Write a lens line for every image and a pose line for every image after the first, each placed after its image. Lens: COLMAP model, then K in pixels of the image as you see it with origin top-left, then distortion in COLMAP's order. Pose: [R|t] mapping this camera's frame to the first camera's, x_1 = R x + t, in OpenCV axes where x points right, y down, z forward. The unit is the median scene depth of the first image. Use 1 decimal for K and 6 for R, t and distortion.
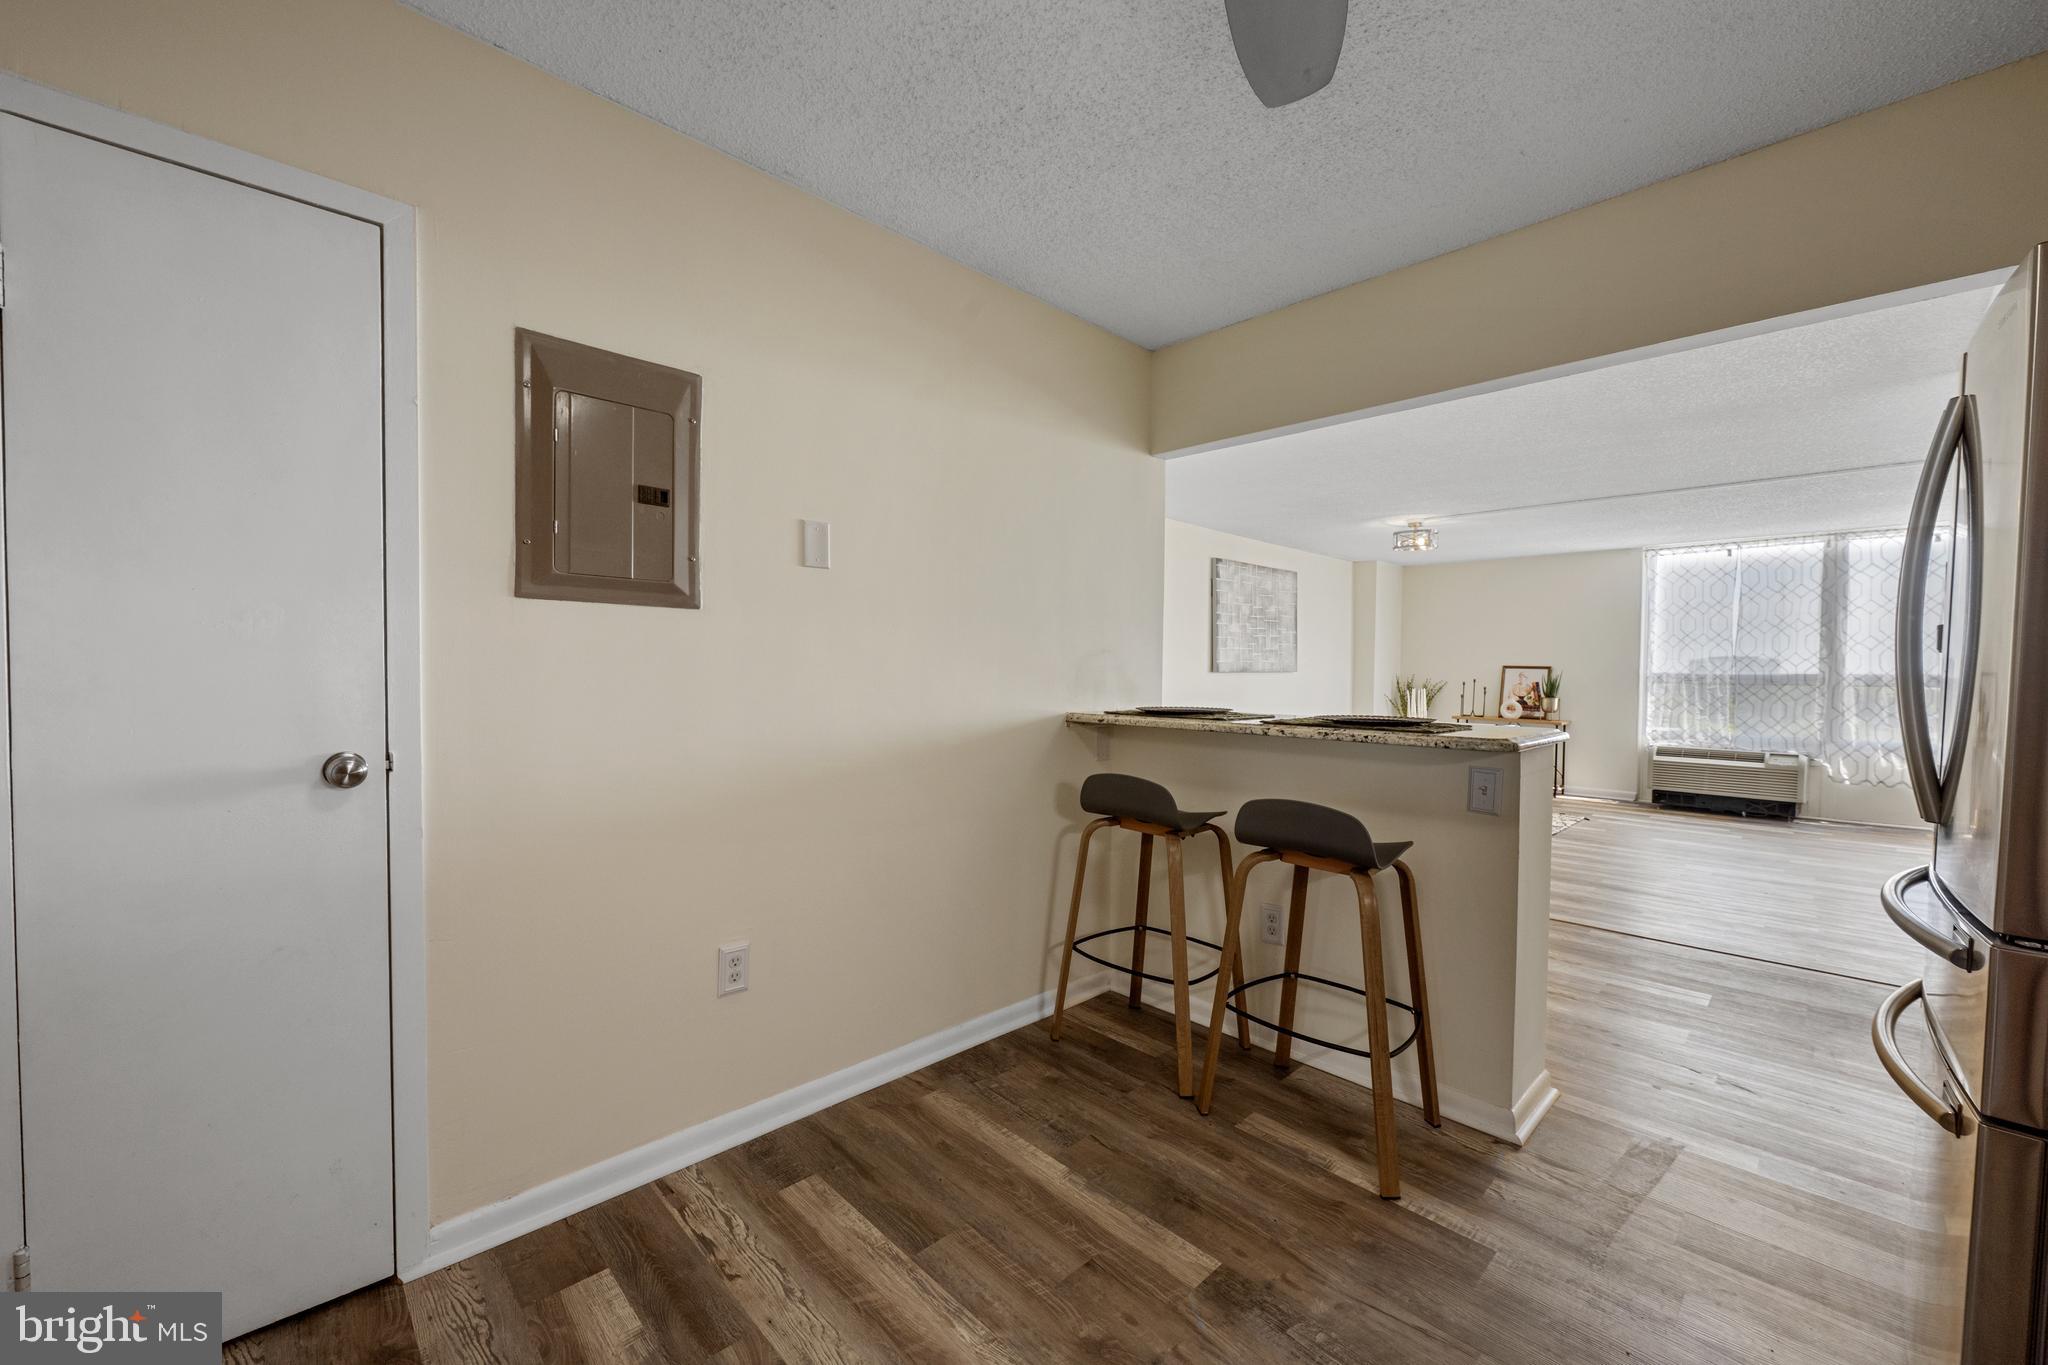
lens RADIAL K [[811.7, 0, 1019.0], [0, 811.7, 681.7], [0, 0, 1]] dist [-0.005990, 0.000443]
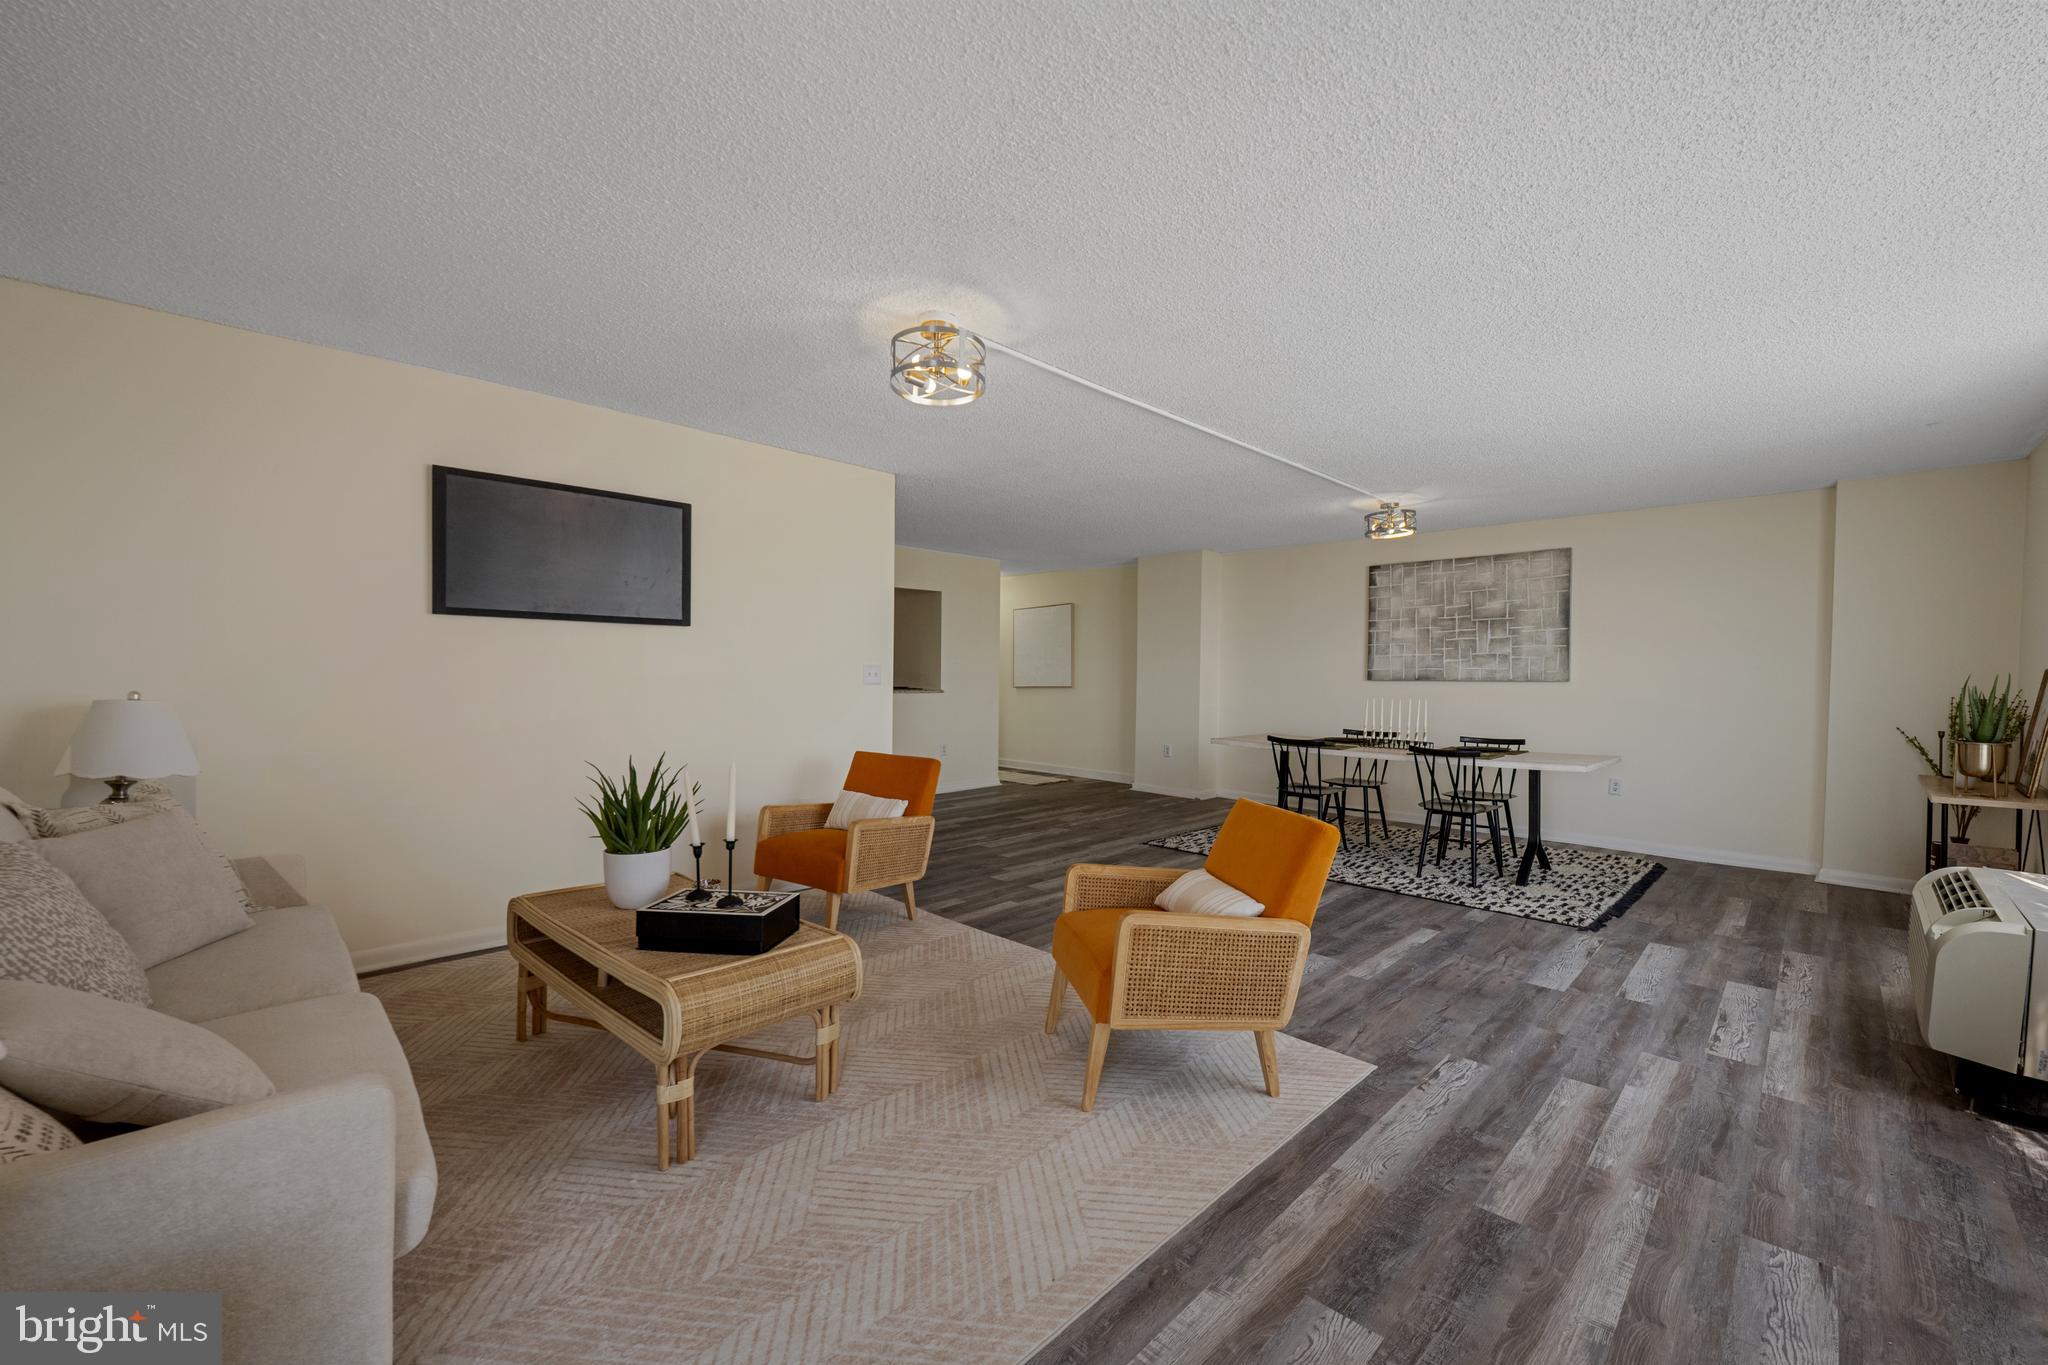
lens RADIAL K [[811.7, 0, 1026.0], [0, 811.7, 687.0], [0, 0, 1]] dist [-0.005990, 0.000443]
pose [[-0.001071, 0.012309, -0.999924, 1.278412], [-0.020630, 0.999711, 0.012328, -0.006404], [0.999787, 0.020641, -0.000816, 0.582016]]
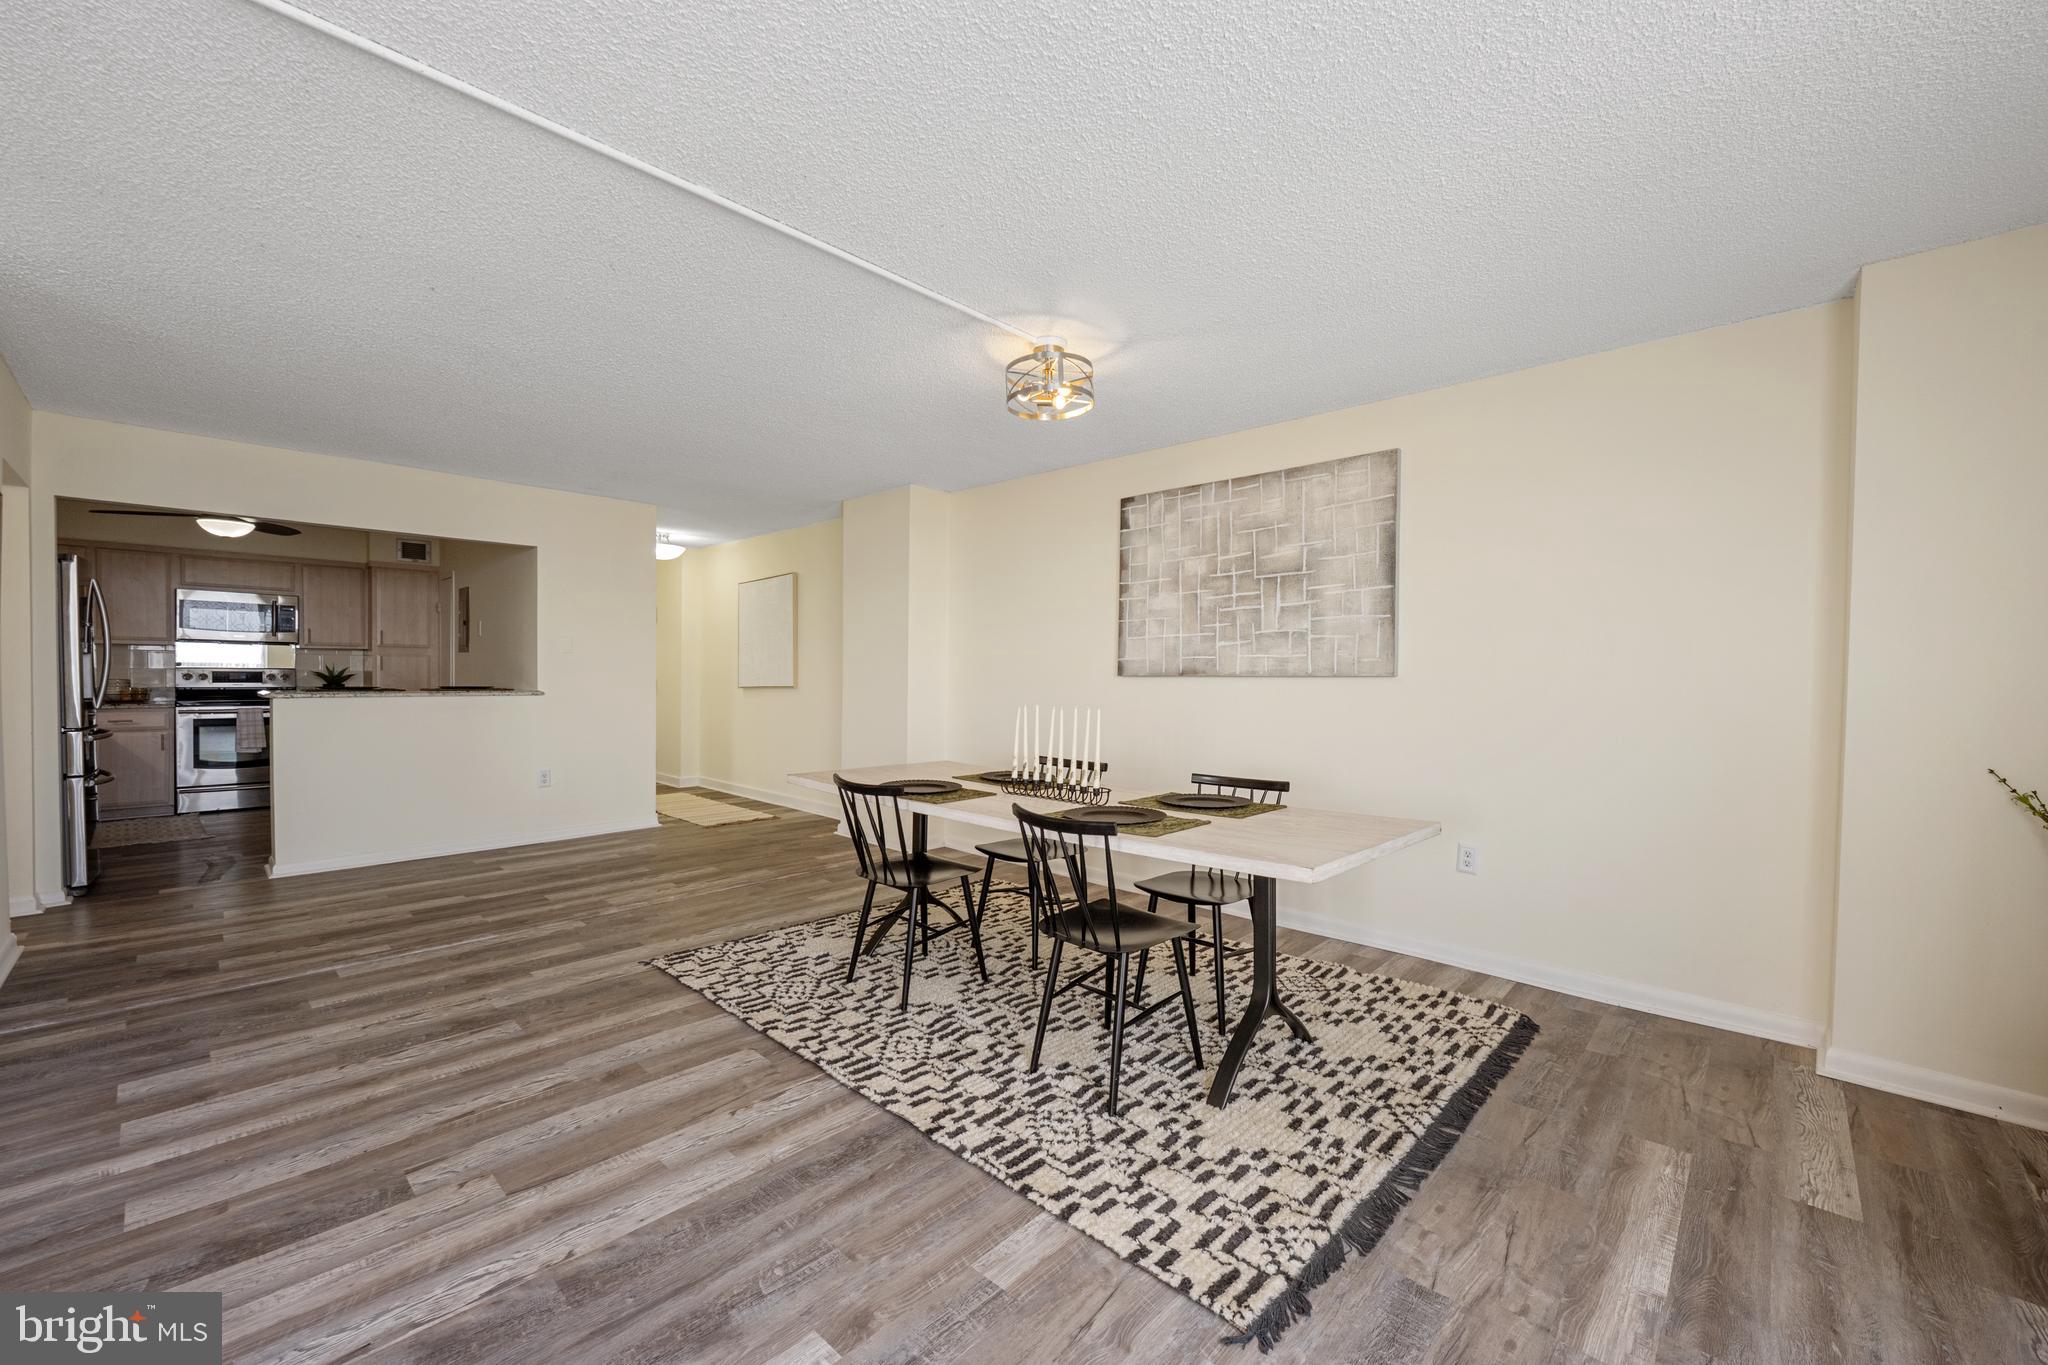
lens RADIAL K [[811.7, 0, 1025.9], [0, 811.7, 686.8], [0, 0, 1]] dist [-0.005990, 0.000443]
pose [[0.028468, 0.010753, -0.999537, 0.908328], [-0.021872, 0.999709, 0.010132, -0.007400], [0.999355, 0.021574, 0.028695, 0.921018]]
